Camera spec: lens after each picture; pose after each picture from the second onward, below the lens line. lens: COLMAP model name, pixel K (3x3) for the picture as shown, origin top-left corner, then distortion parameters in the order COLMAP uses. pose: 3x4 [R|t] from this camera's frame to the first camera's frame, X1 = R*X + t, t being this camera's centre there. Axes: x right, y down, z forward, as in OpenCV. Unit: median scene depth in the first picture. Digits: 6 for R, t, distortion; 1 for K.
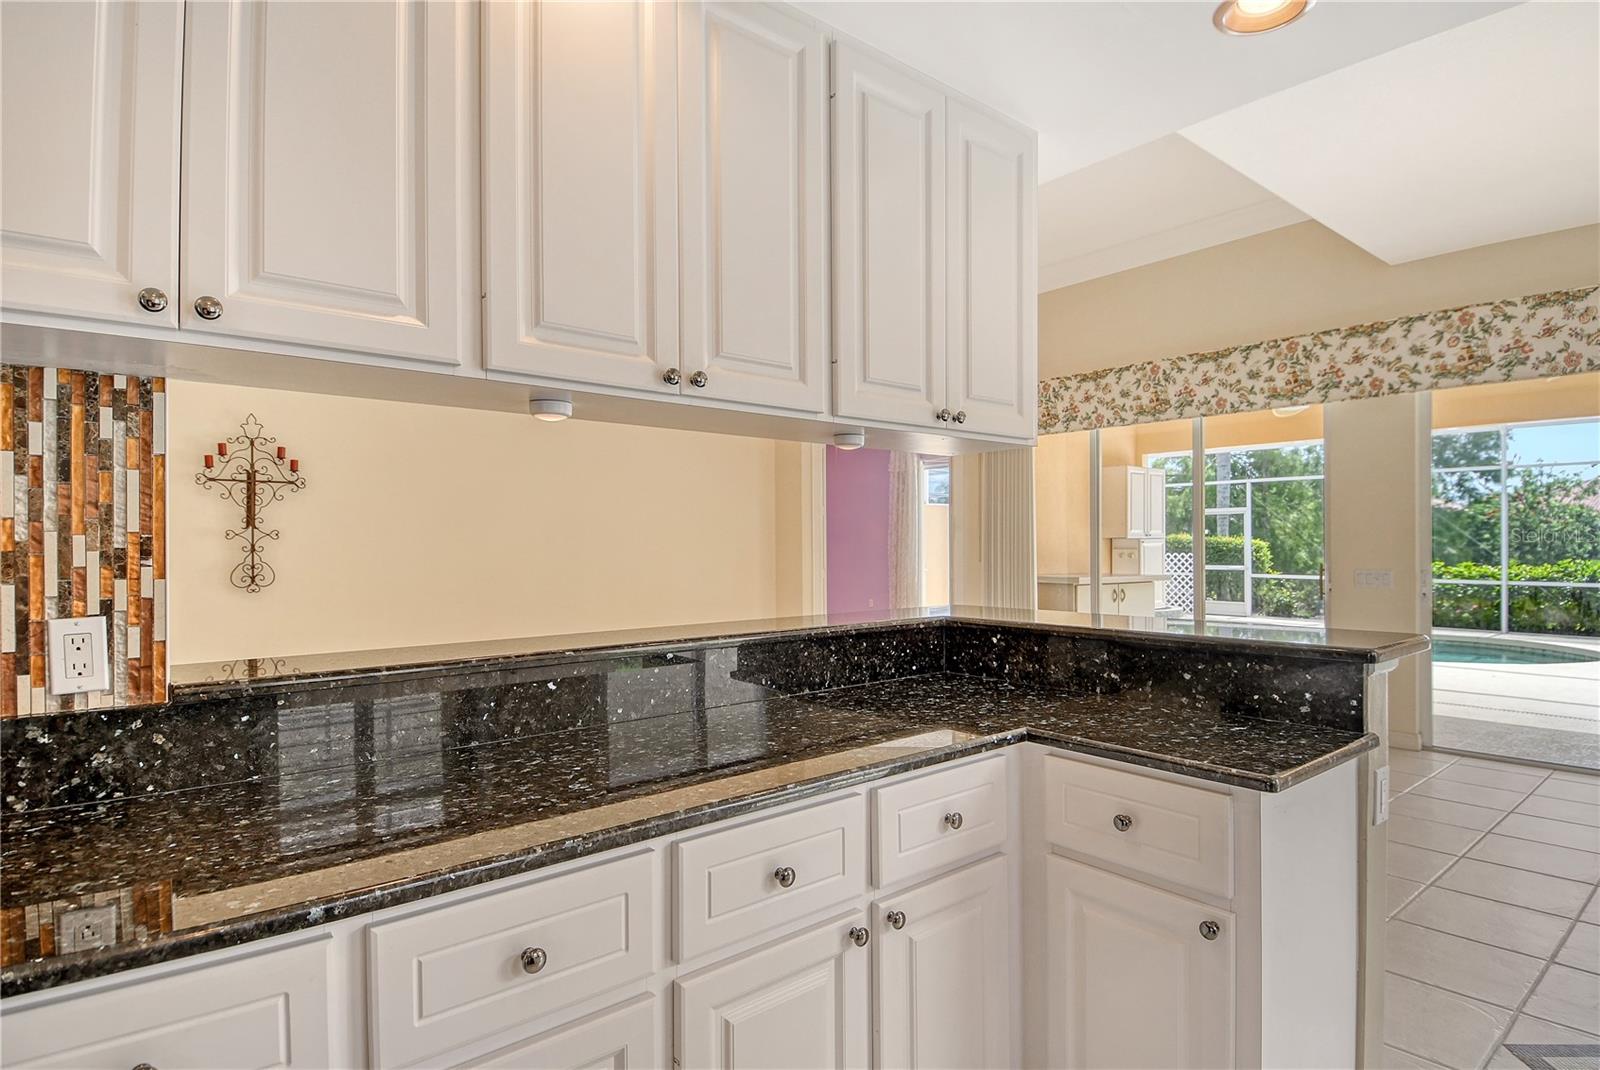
lens RADIAL K [[850.0, 0, 813.7], [0, 850.0, 516.1], [0, 0, 1]] dist [0.059033, -0.061605]
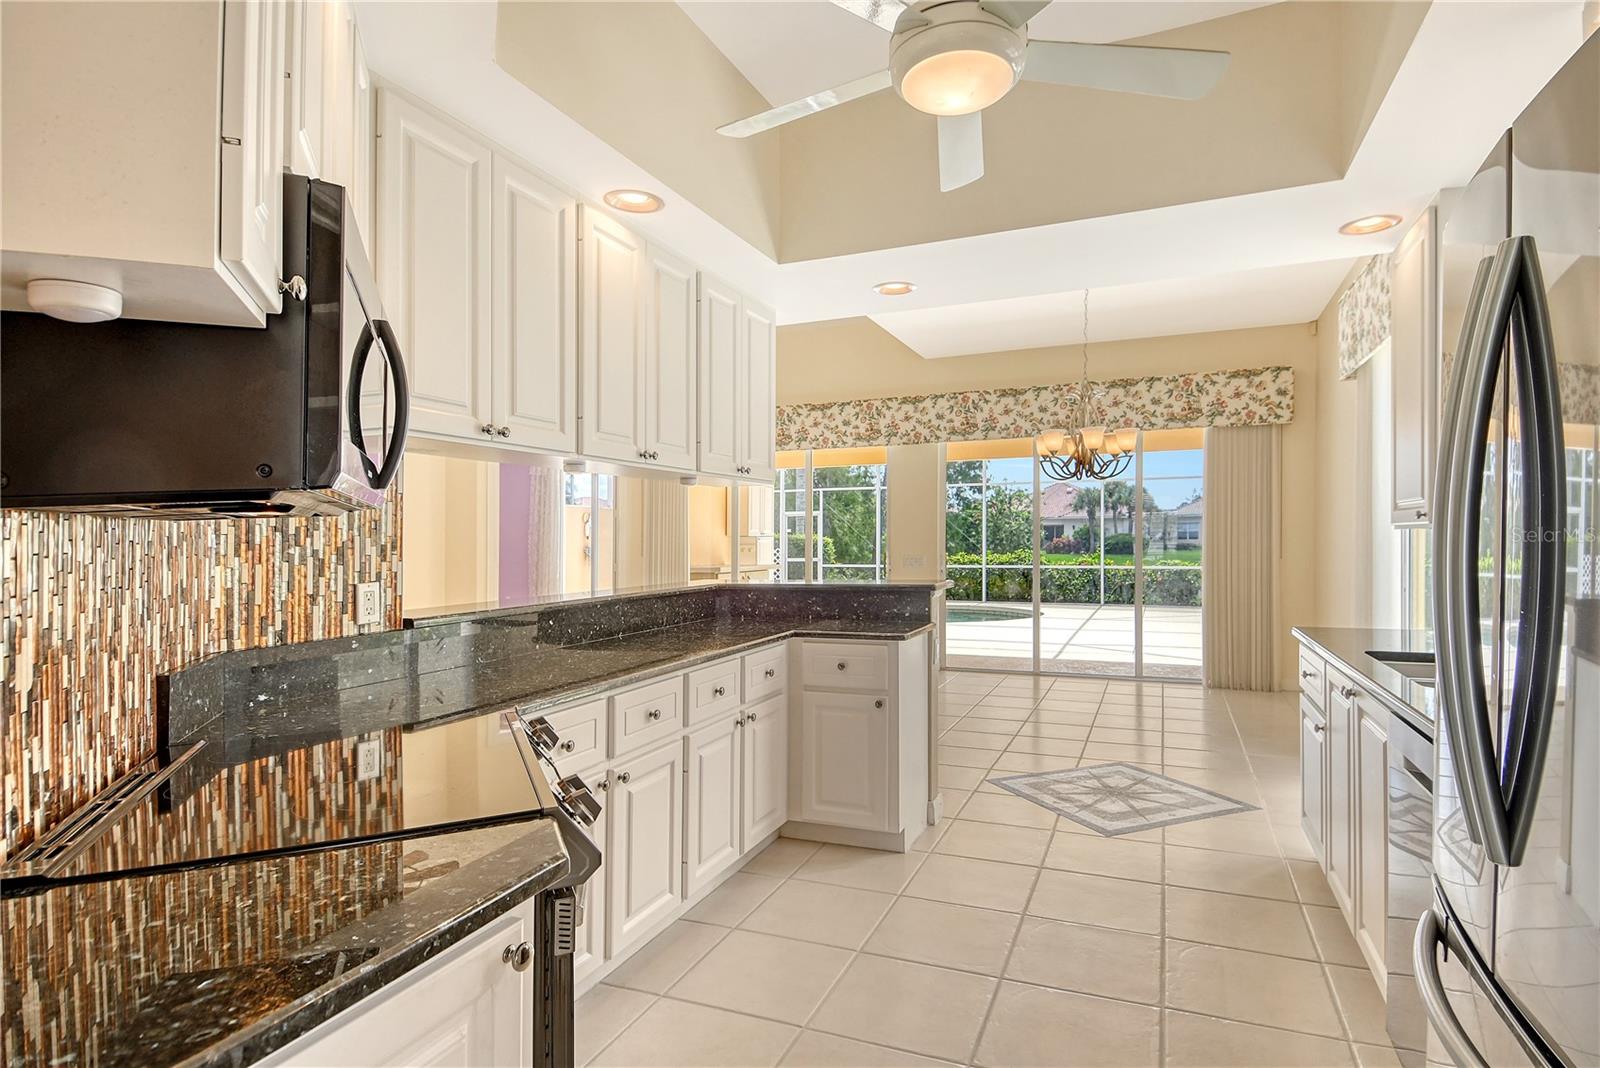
lens RADIAL K [[850.0, 0, 813.7], [0, 850.0, 515.1], [0, 0, 1]] dist [0.059033, -0.061605]
pose [[0.887991, 0.006976, 0.459809, -0.188868], [-0.007339, 0.999973, -0.000998, -0.007083], [-0.459803, -0.002488, 0.888017, -0.239547]]
